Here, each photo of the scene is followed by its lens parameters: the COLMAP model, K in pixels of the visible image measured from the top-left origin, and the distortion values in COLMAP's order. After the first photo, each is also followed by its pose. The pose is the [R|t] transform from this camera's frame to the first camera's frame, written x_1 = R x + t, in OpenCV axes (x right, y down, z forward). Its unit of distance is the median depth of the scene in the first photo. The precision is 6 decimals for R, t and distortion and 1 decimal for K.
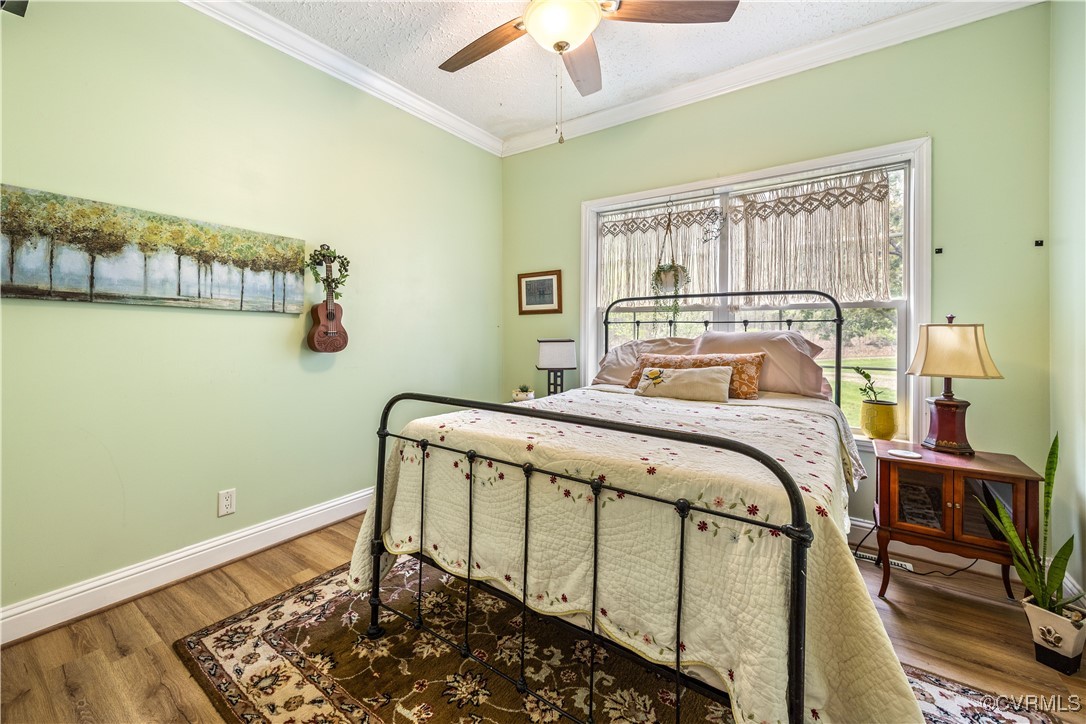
lens RADIAL K [[442.1, 0, 547.1], [0, 442.1, 340.7], [0, 0, 1]] dist [0.001150, 0.000073]
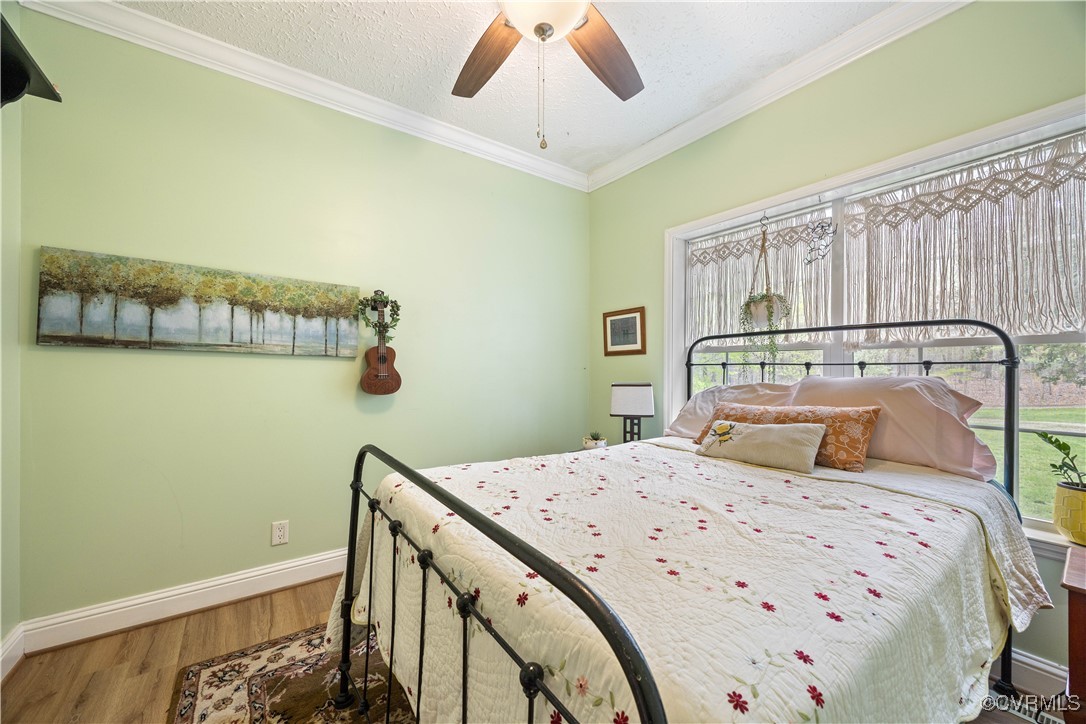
lens RADIAL K [[434.7, 0, 542.8], [0, 434.7, 375.4], [0, 0, 1]] dist [-0.000650, -0.000290]
pose [[0.954953, 0.005732, -0.296703, 0.165211], [-0.009608, 0.999886, -0.011608, -0.010035], [0.296603, 0.013936, 0.954899, 0.144390]]
